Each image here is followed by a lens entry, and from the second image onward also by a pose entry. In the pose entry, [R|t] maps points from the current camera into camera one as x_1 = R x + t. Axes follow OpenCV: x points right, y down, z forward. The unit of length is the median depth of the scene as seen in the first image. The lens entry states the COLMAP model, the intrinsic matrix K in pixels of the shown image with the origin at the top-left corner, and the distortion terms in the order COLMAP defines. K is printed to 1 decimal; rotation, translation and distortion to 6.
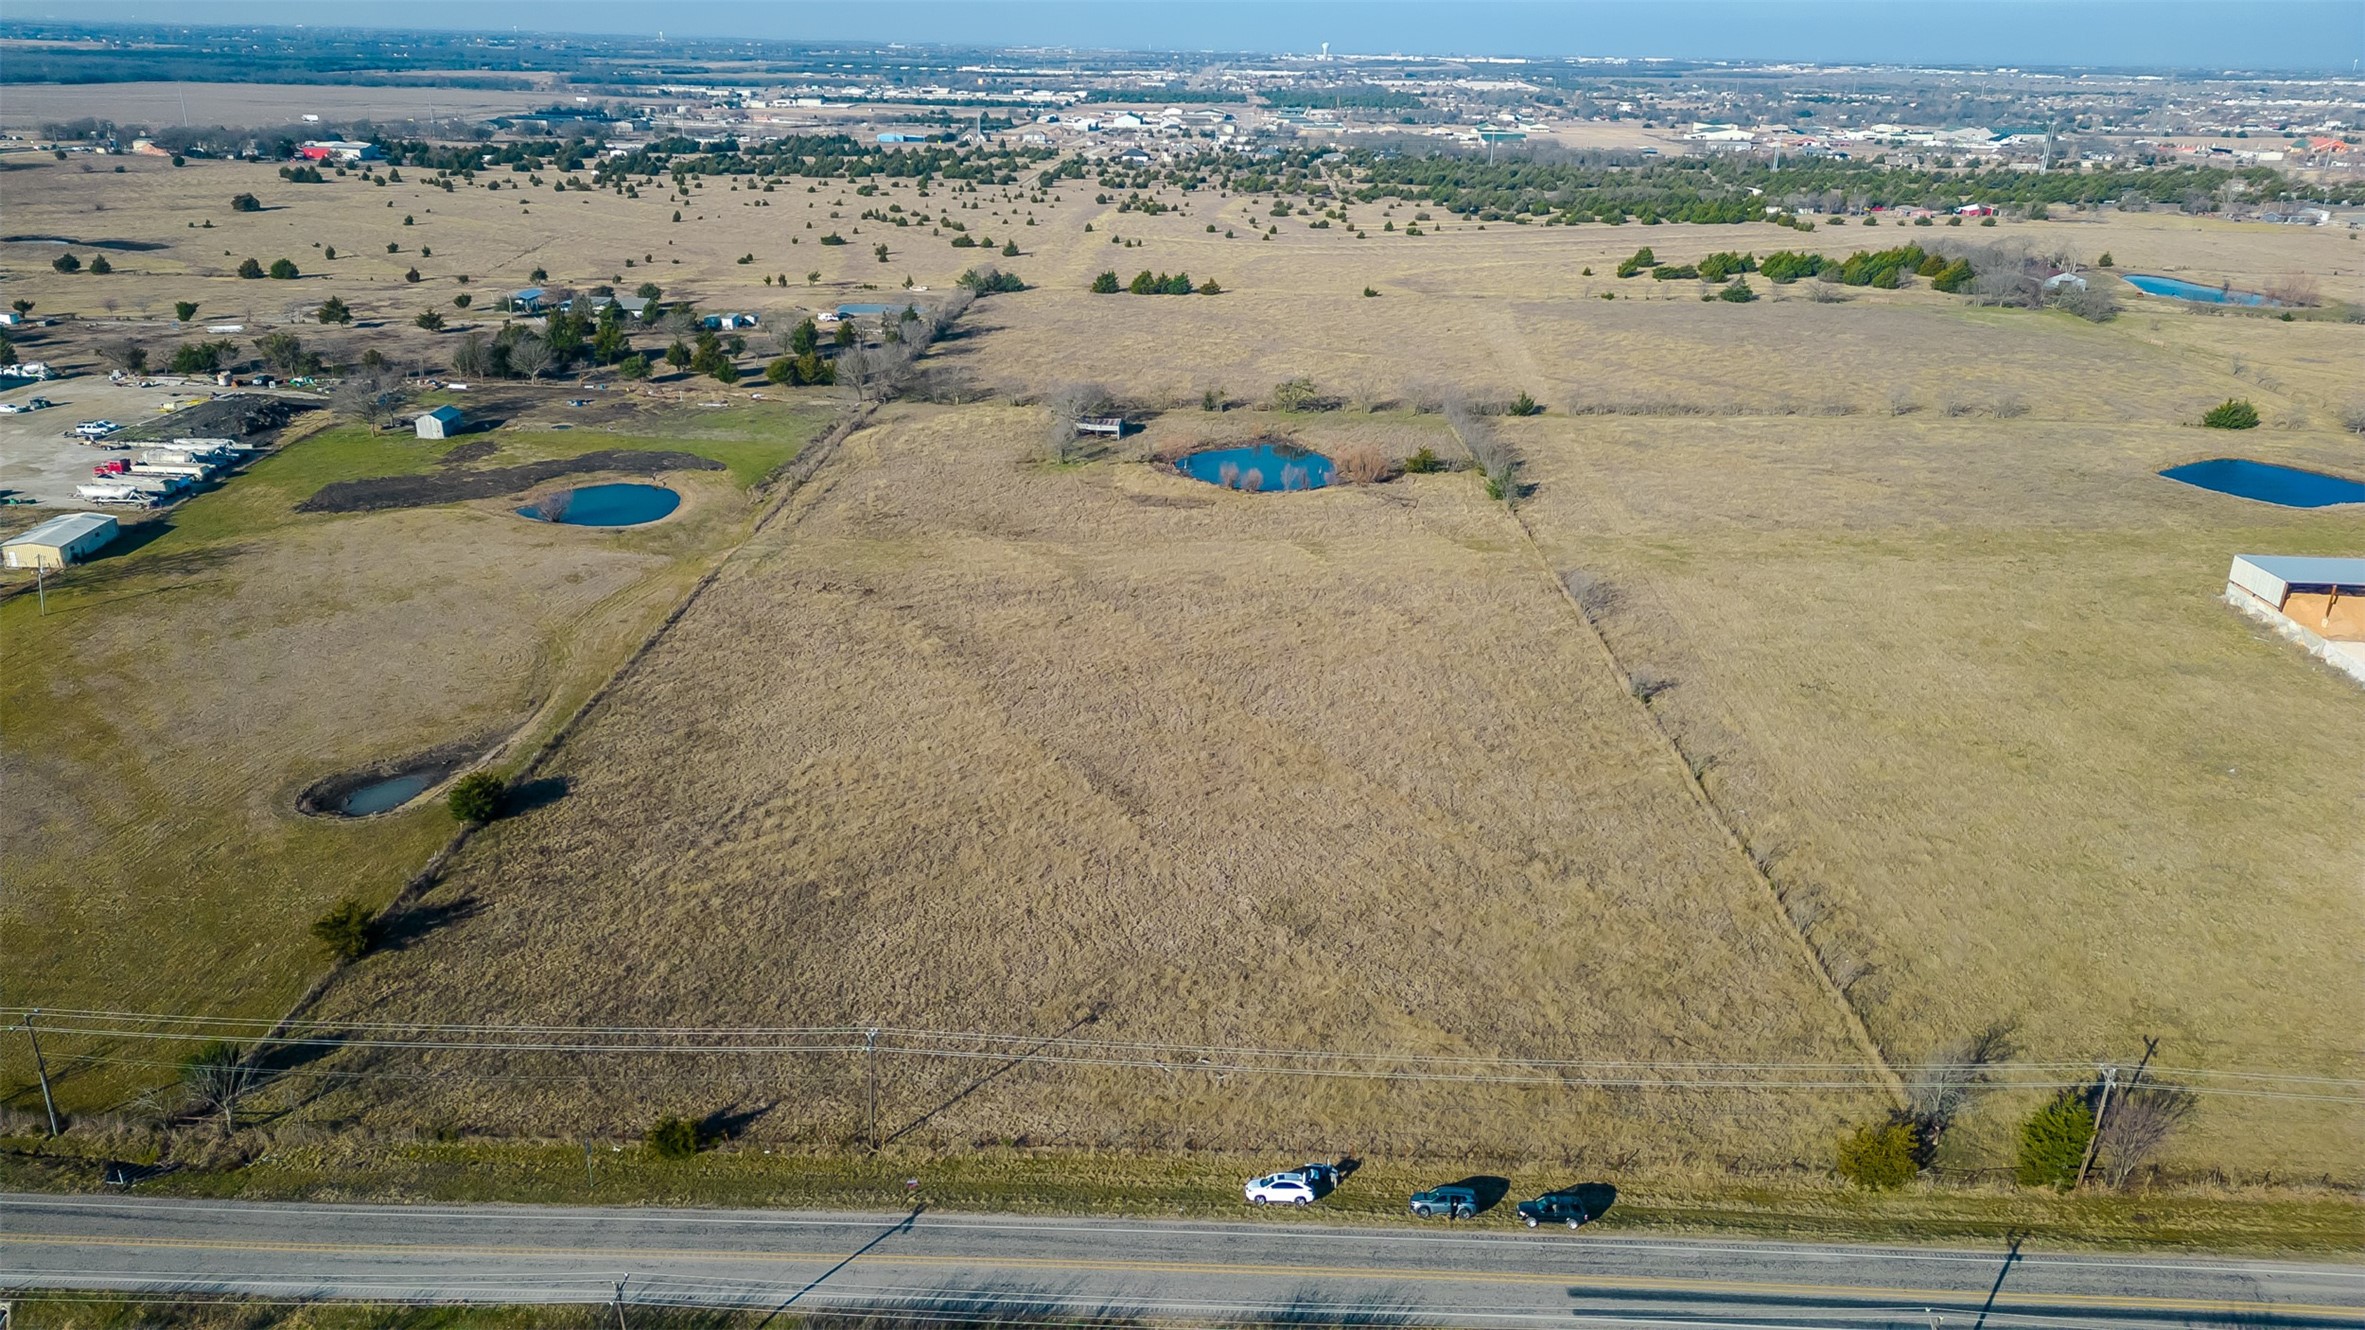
lens RADIAL K [[1643.5, 0, 1175.0], [0, 1643.5, 665.3], [0, 0, 1]] dist [0.076519, -0.067309]
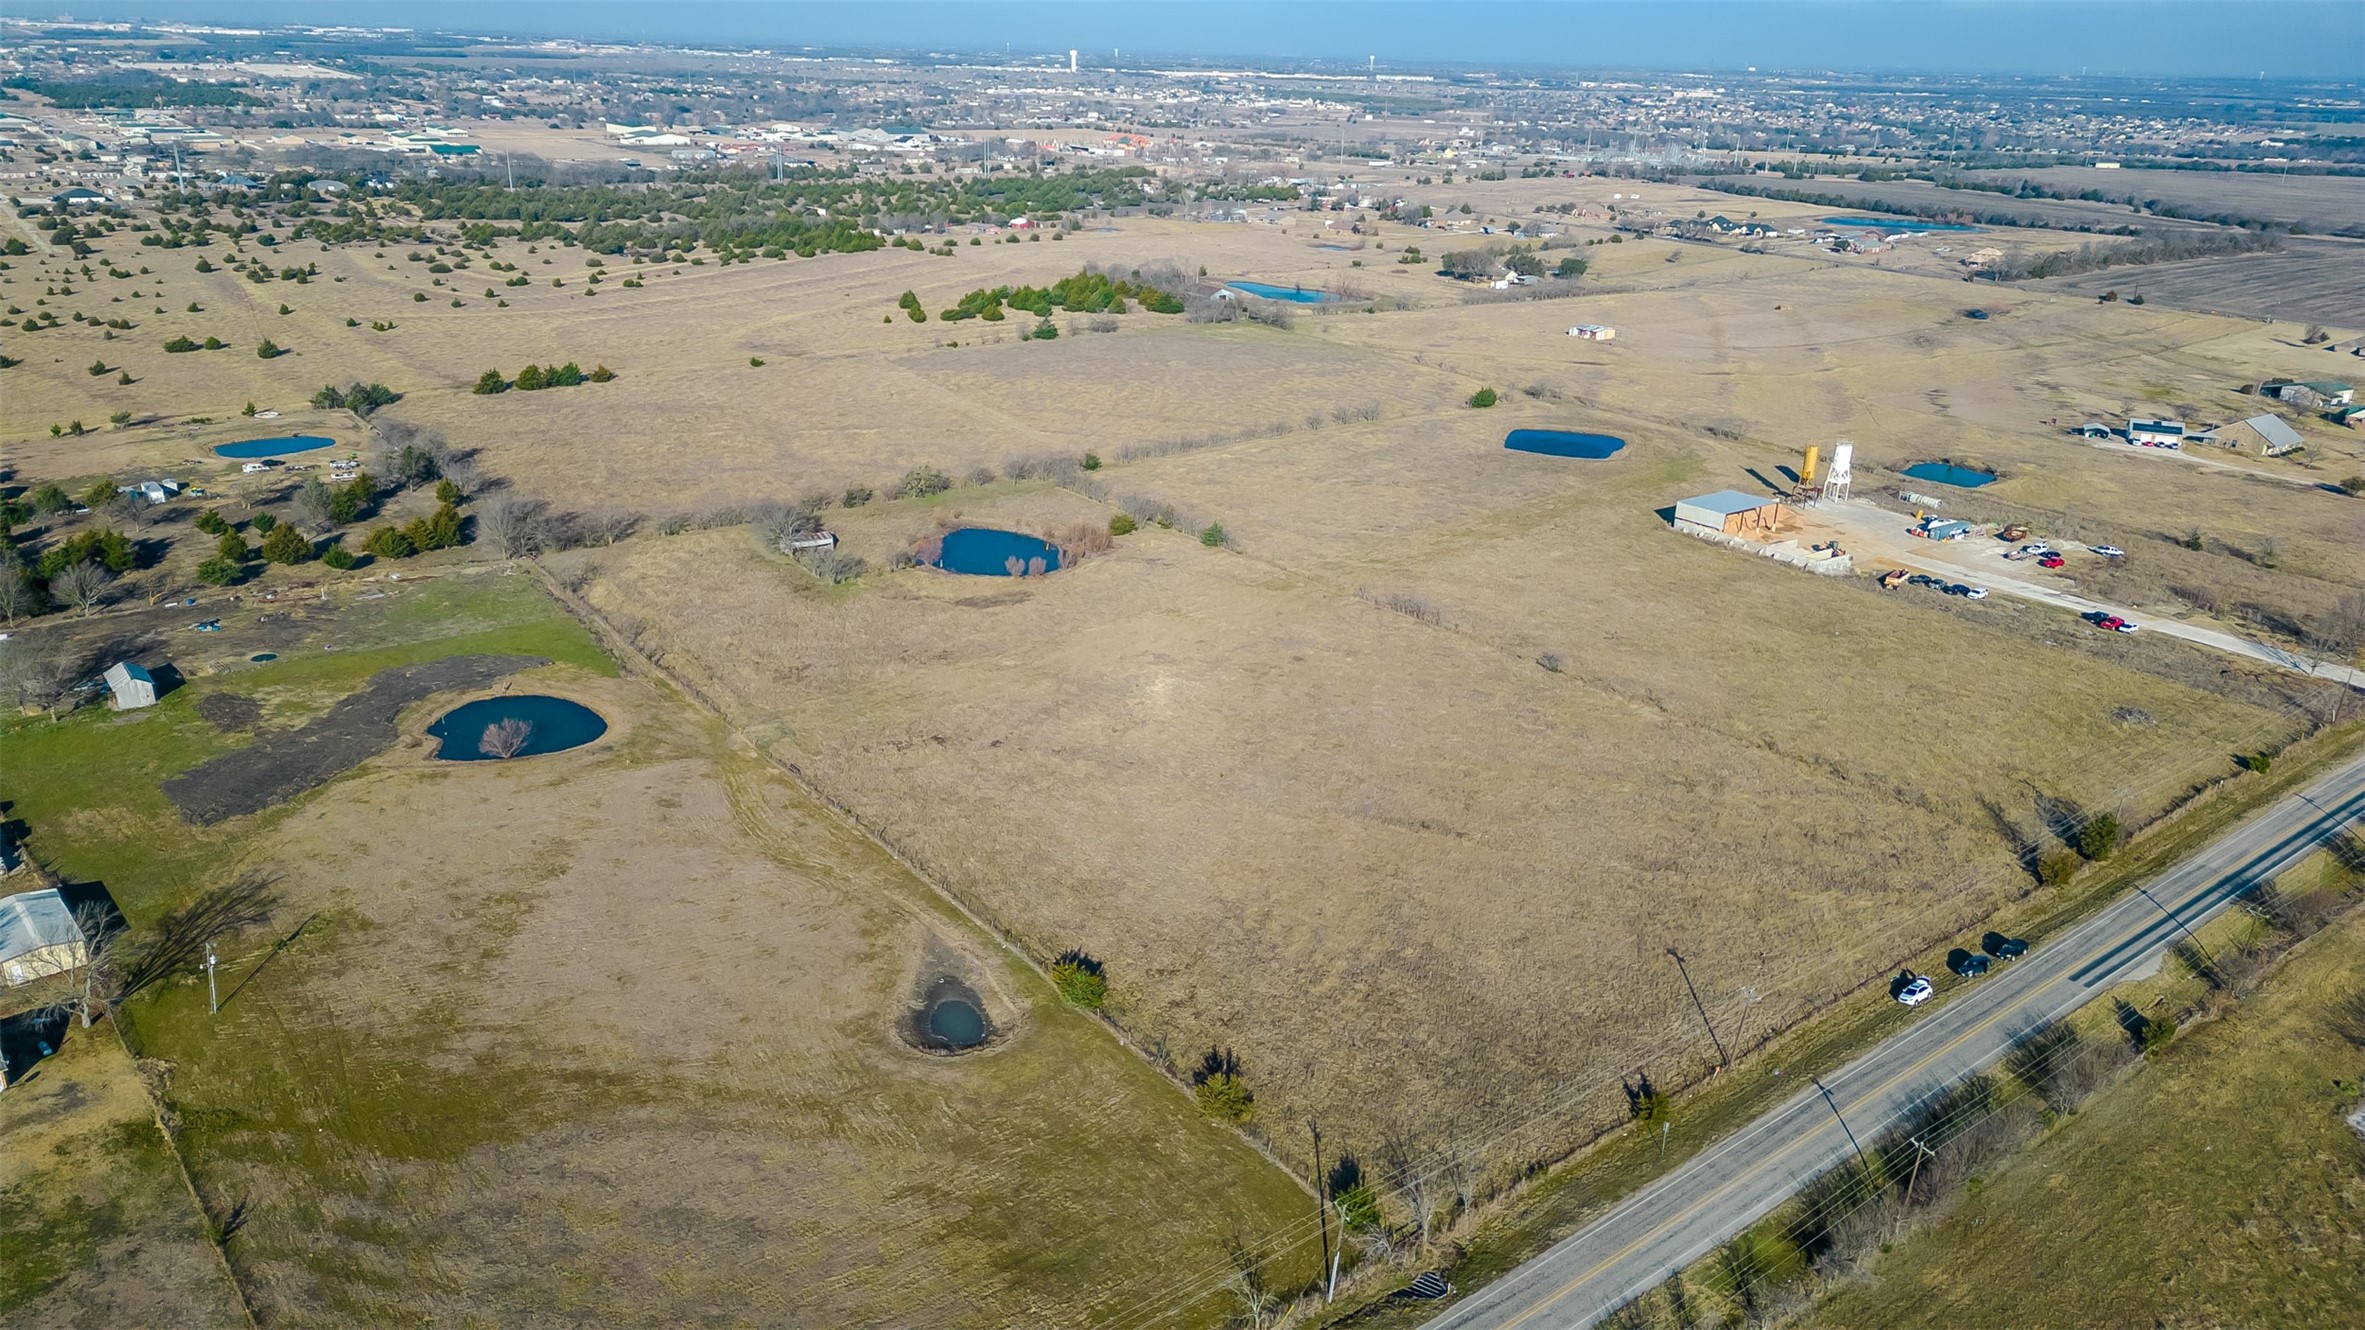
lens RADIAL K [[1643.5, 0, 1175.0], [0, 1643.5, 665.3], [0, 0, 1]] dist [0.076519, -0.067309]
pose [[0.770302, -0.224939, 0.596689, -0.567804], [0.214945, 0.972549, 0.089145, -0.125661], [-0.600362, 0.059586, 0.797506, 0.031634]]
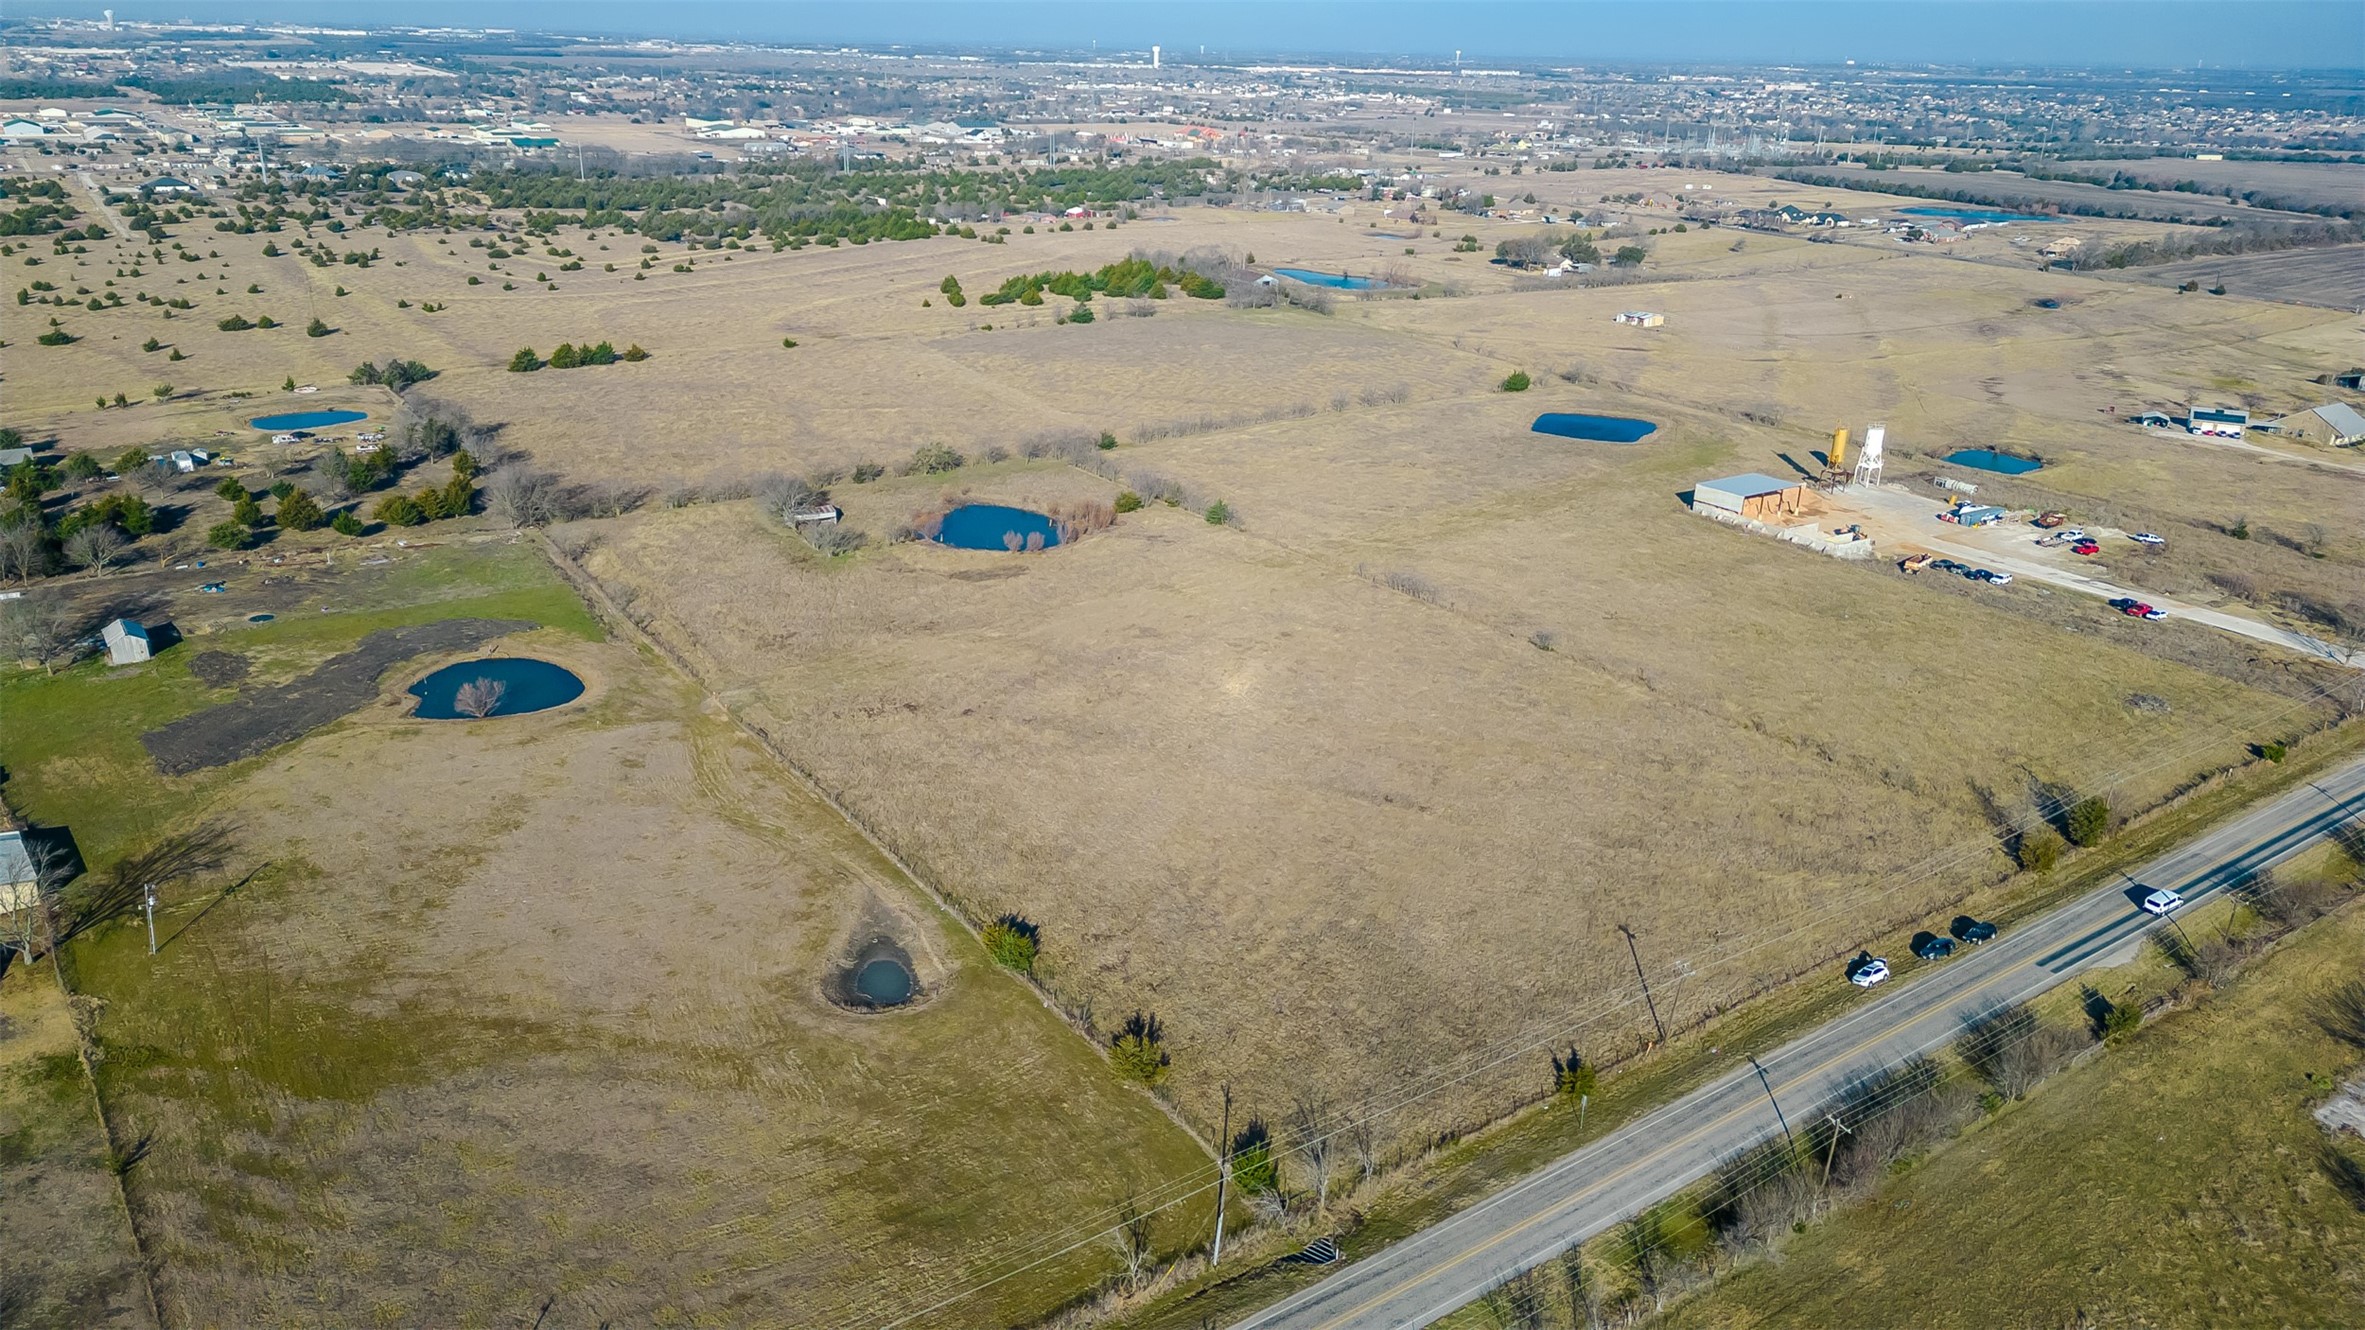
lens RADIAL K [[1643.5, 0, 1175.0], [0, 1643.5, 665.3], [0, 0, 1]] dist [0.076519, -0.067309]
pose [[0.801184, -0.214691, 0.558580, -0.522029], [0.205512, 0.975370, 0.080113, -0.099085], [-0.562022, 0.050610, 0.825572, 0.006535]]
